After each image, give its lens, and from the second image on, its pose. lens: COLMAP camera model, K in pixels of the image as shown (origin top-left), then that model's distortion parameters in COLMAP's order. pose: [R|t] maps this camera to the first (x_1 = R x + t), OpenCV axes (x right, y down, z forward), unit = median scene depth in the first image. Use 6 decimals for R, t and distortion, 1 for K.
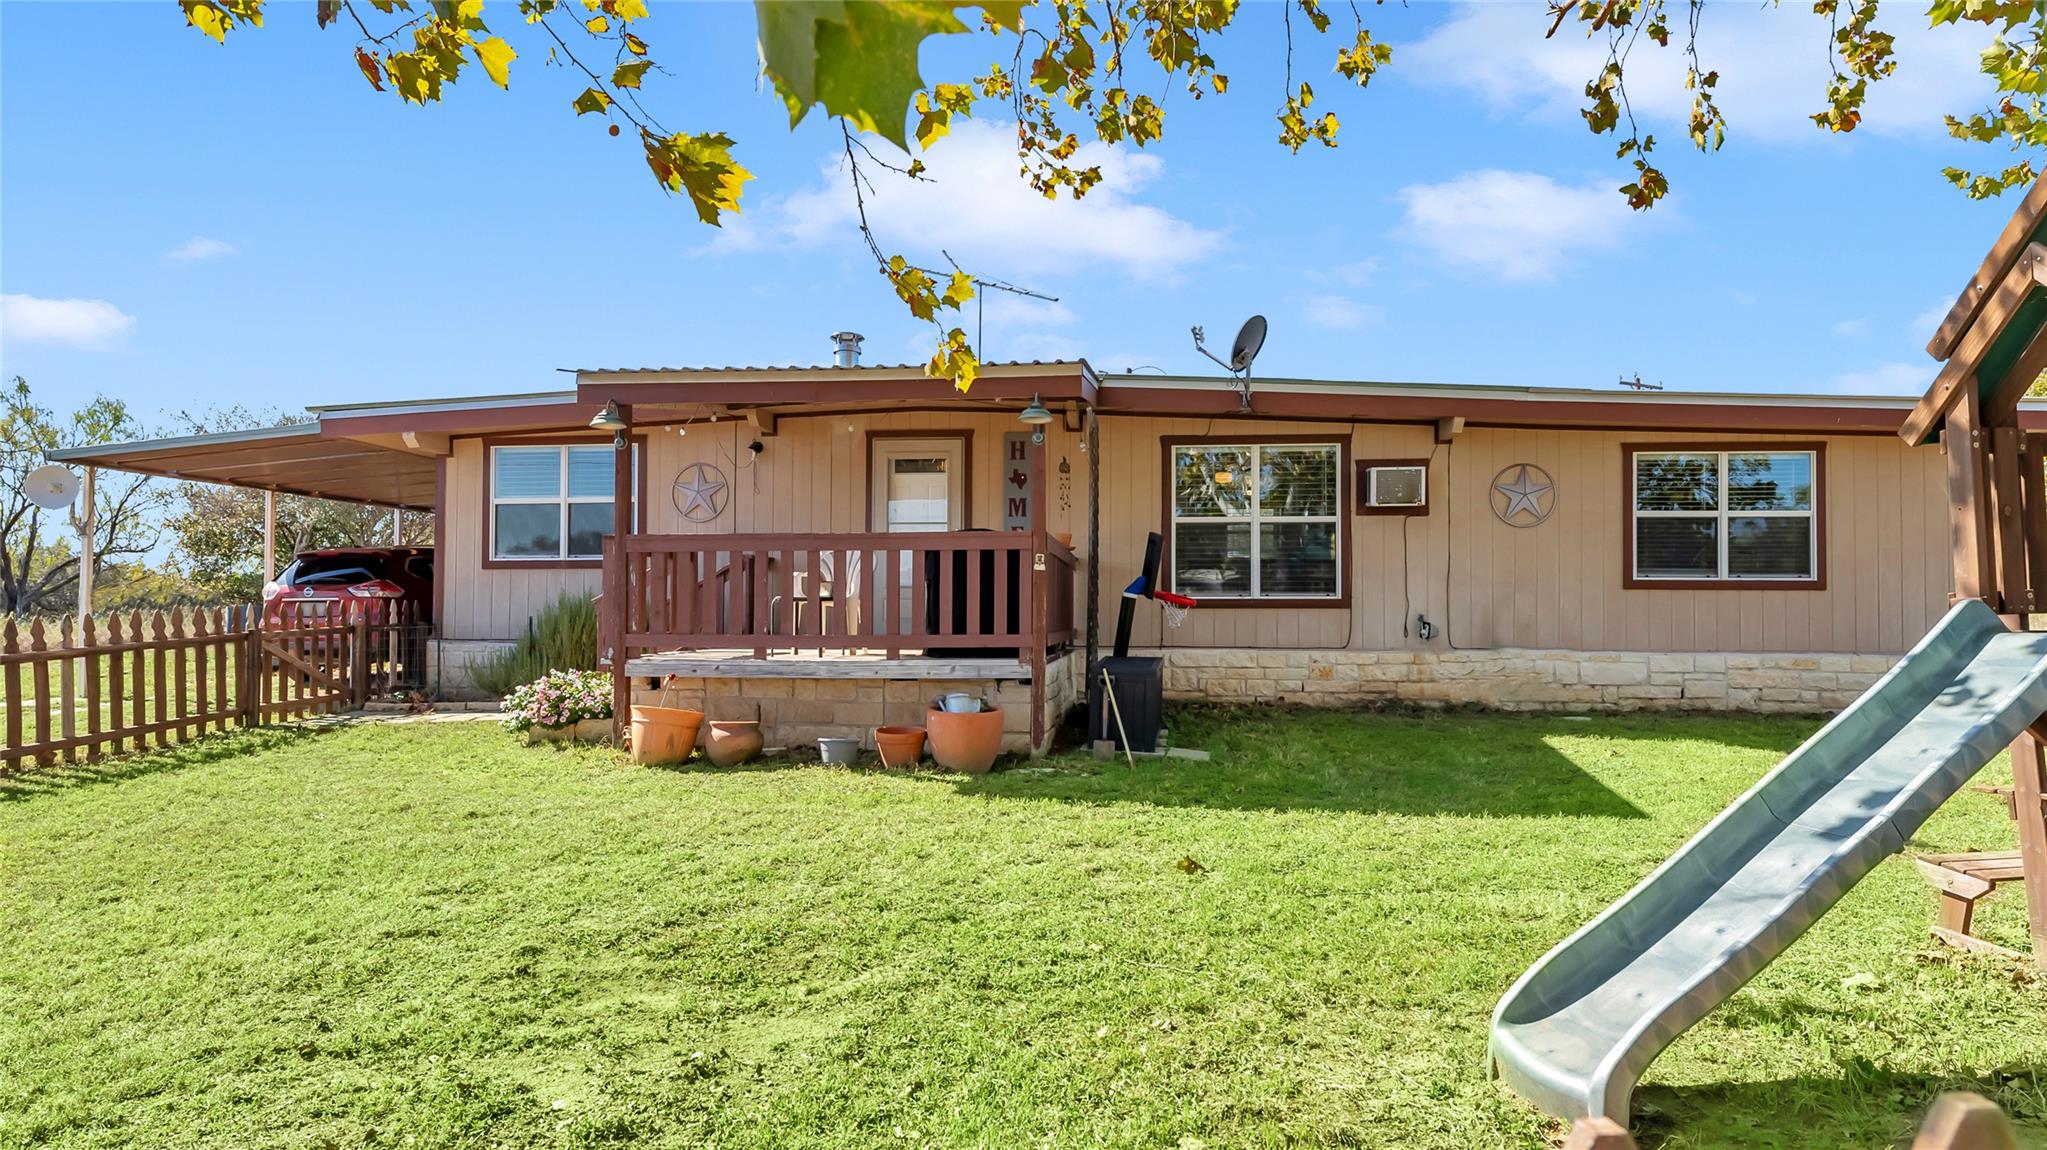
lens RADIAL K [[1067.3, 0, 1031.2], [0, 1067.3, 587.1], [0, 0, 1]] dist [-0.000198, 0.000265]
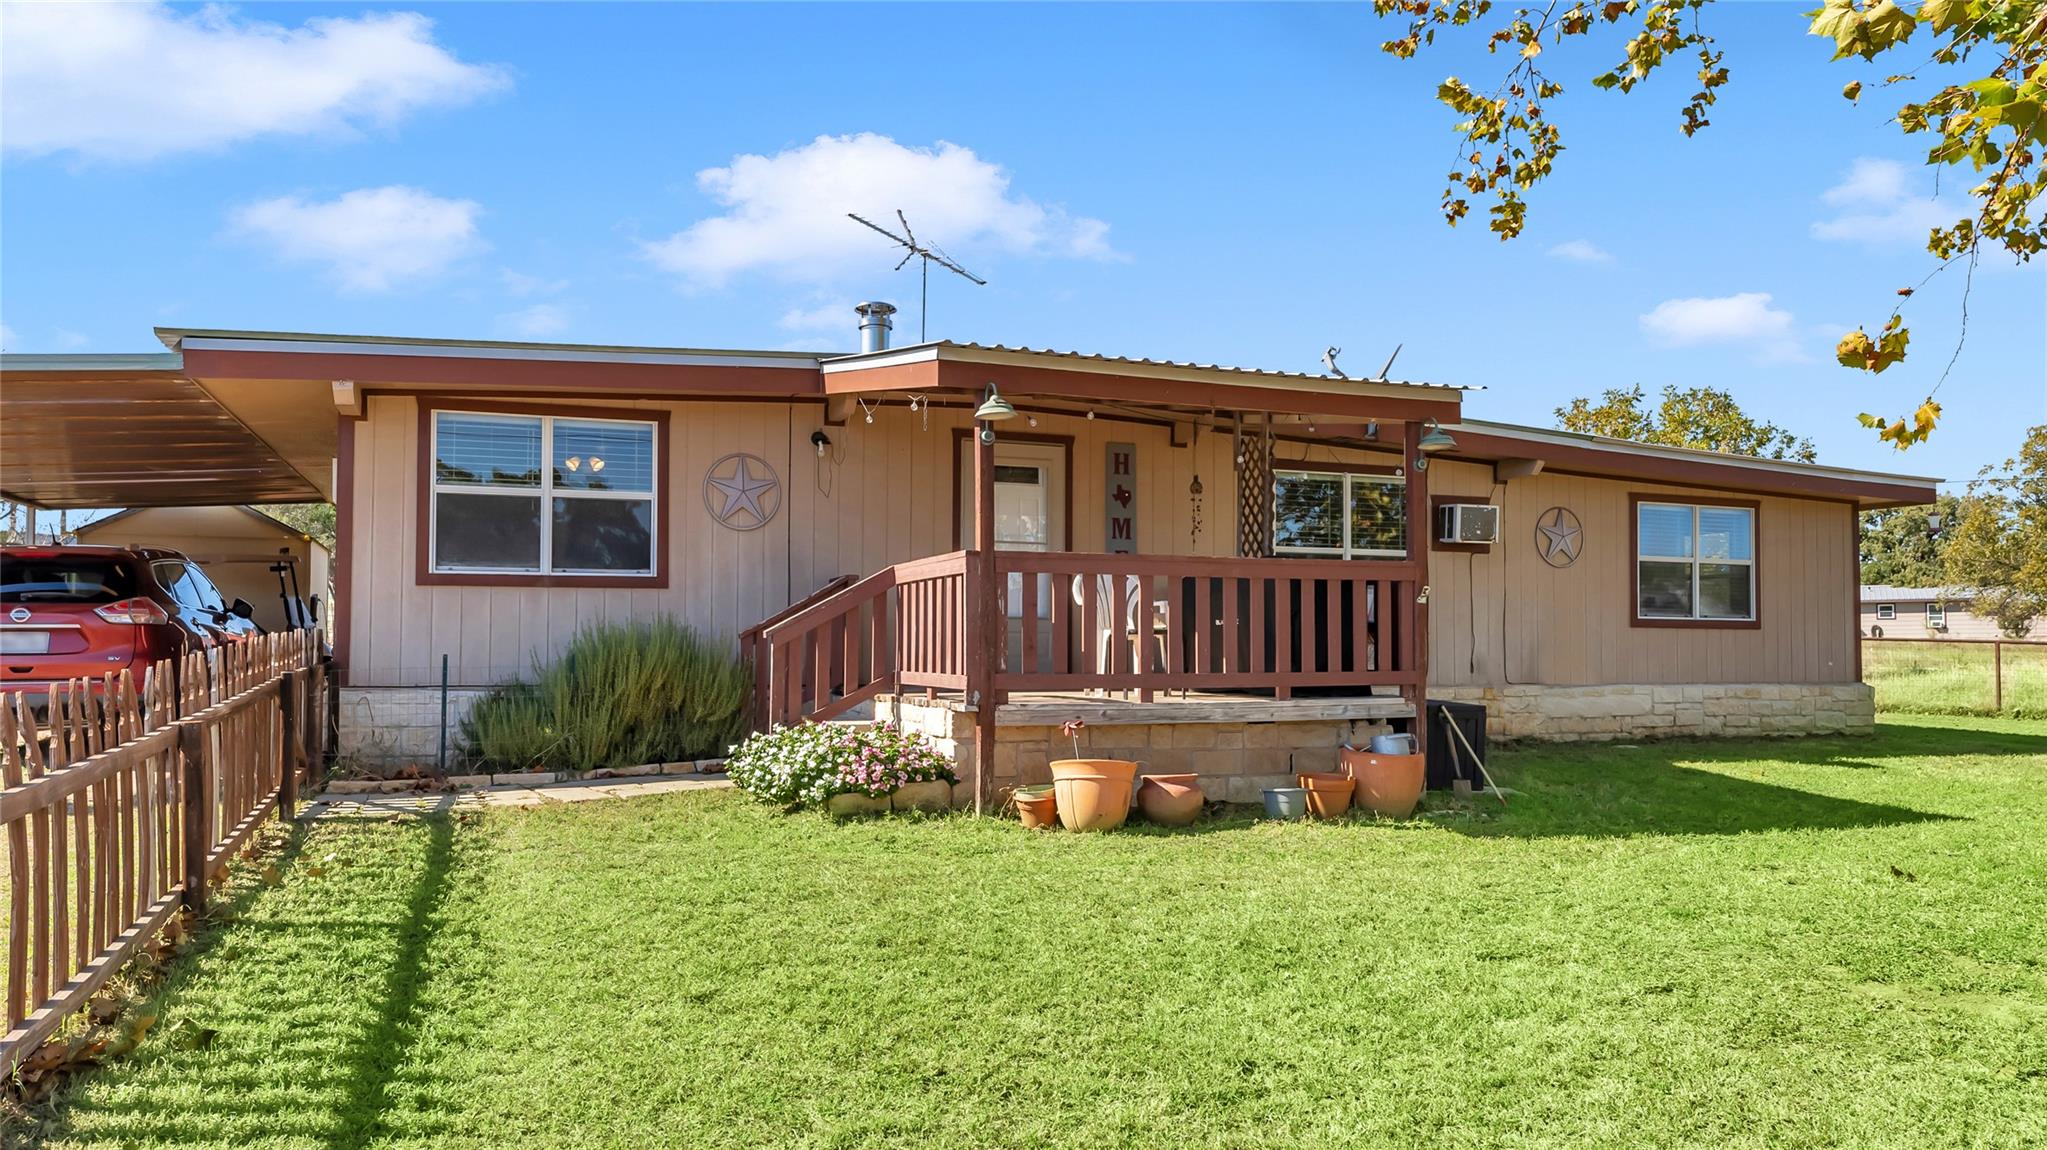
lens RADIAL K [[1300.1, 0, 1027.4], [0, 1300.1, 596.8], [0, 0, 1]] dist [-0.000876, 0.000376]
pose [[0.902404, 0.017625, 0.430531, -0.577278], [-0.010530, 0.999767, -0.018858, 0.002752], [-0.430763, 0.012484, 0.902379, 0.072629]]
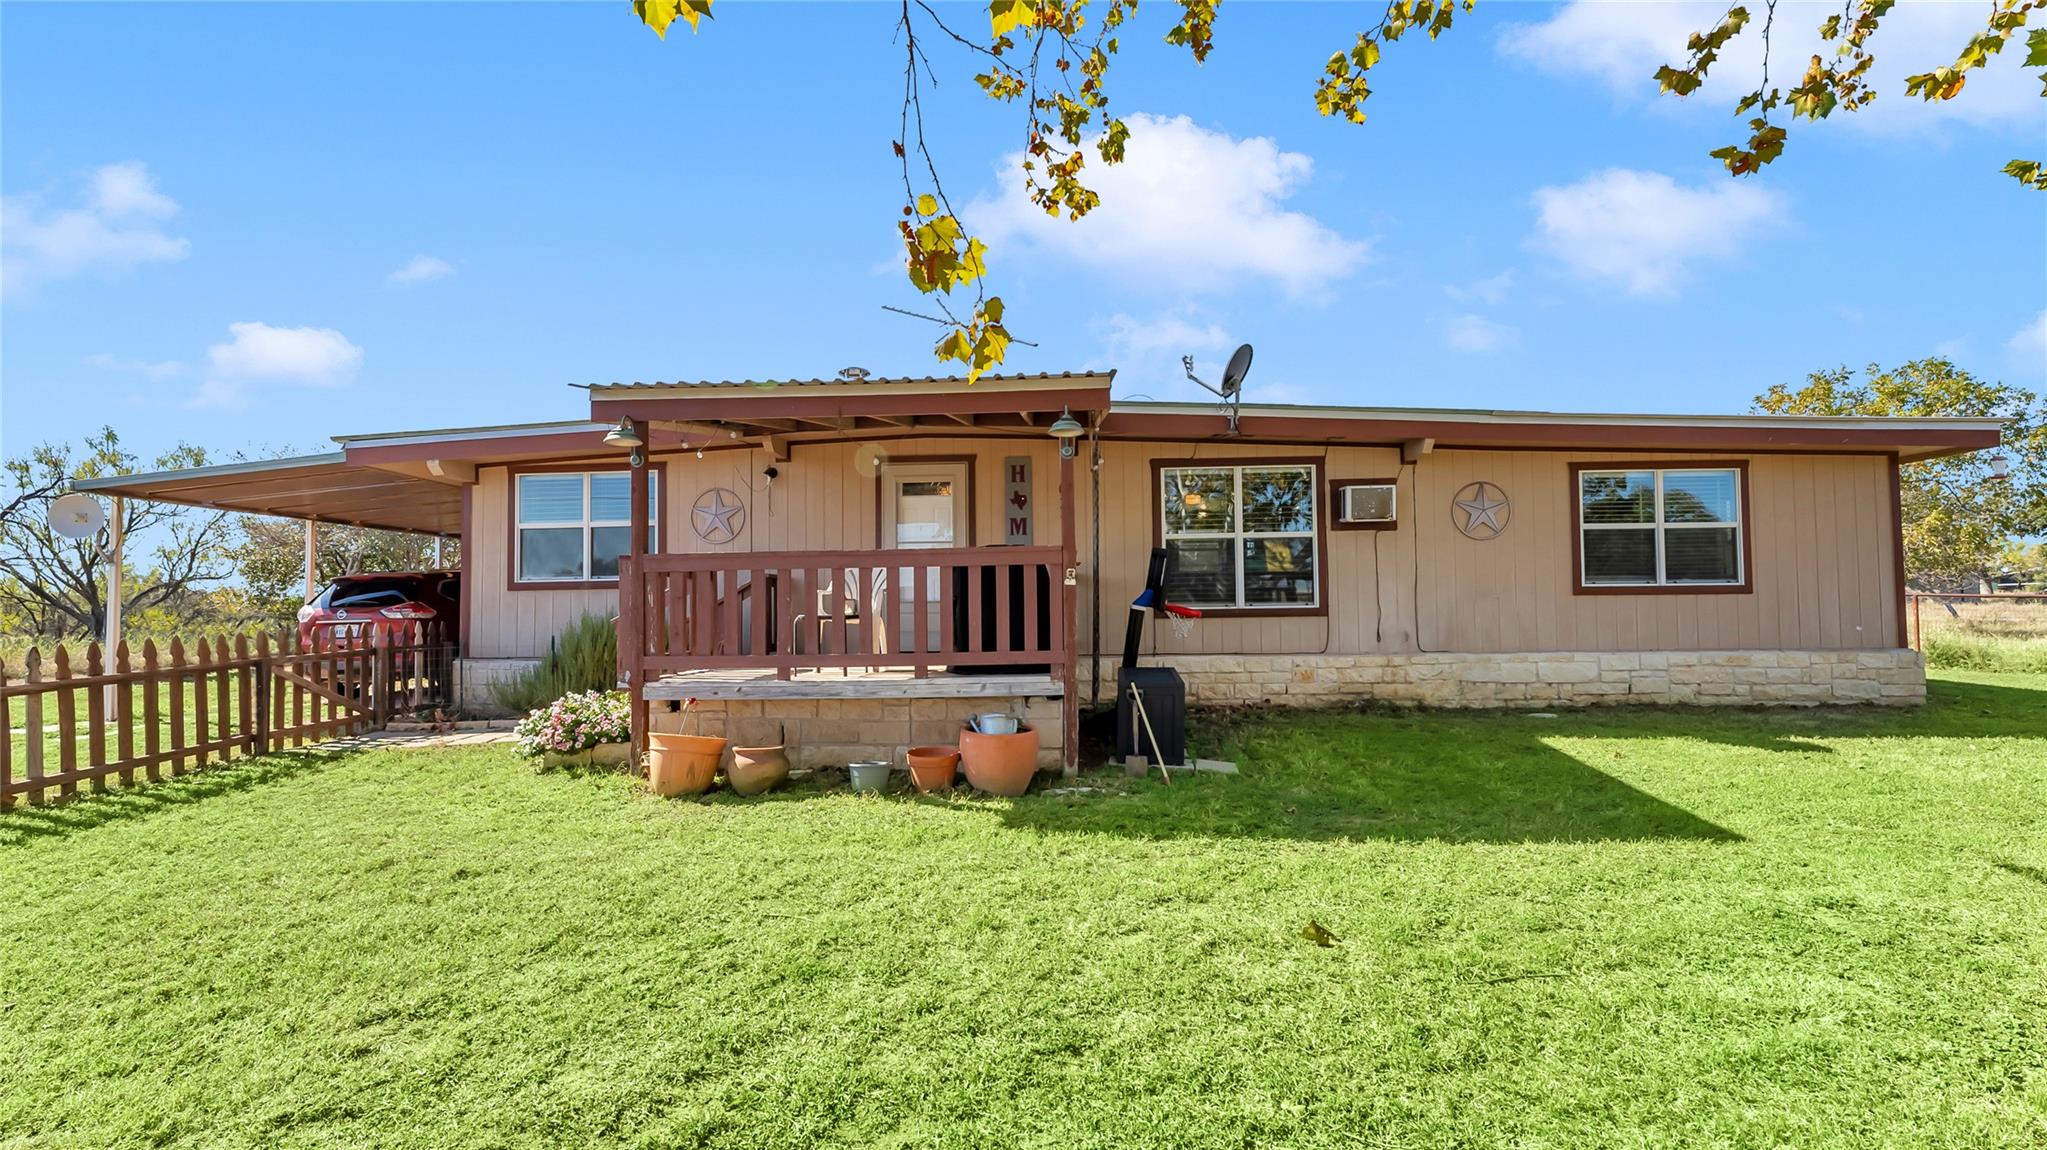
lens RADIAL K [[855.1, 0, 1025.1], [0, 855.1, 584.7], [0, 0, 1]] dist [-0.001966, -0.000418]
pose [[0.998784, -0.013236, 0.047496, -0.050834], [0.013953, 0.999793, -0.014792, -0.003566], [-0.047290, 0.015437, 0.998762, 0.151391]]
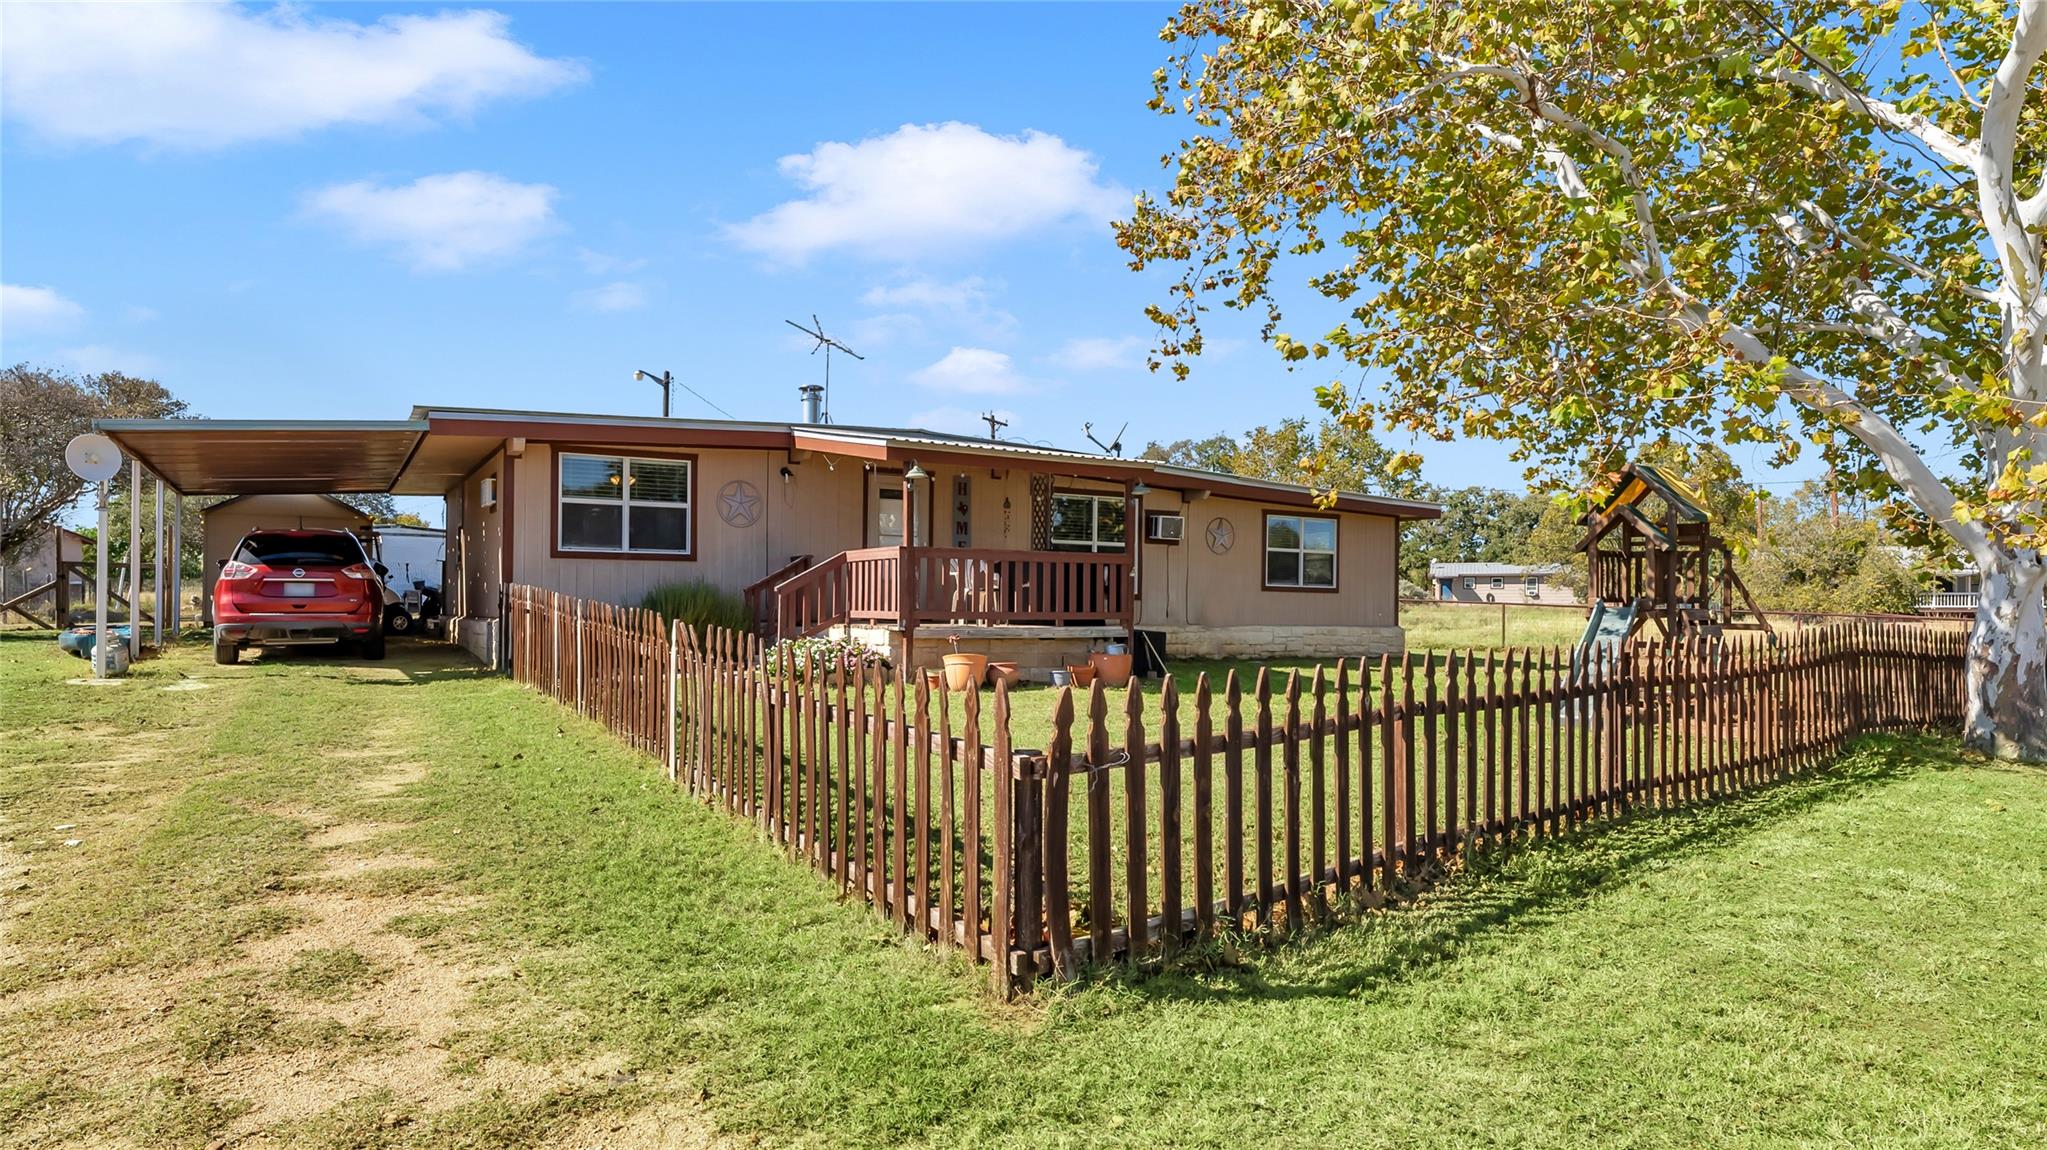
lens RADIAL K [[1177.8, 0, 1023.5], [0, 1177.8, 575.0], [0, 0, 1]] dist [-0.002781, -0.000053]
pose [[0.811259, 0.023351, 0.584220, -0.937690], [-0.021225, 0.999720, -0.010485, 0.004641], [-0.584301, -0.003894, 0.811527, -0.374428]]
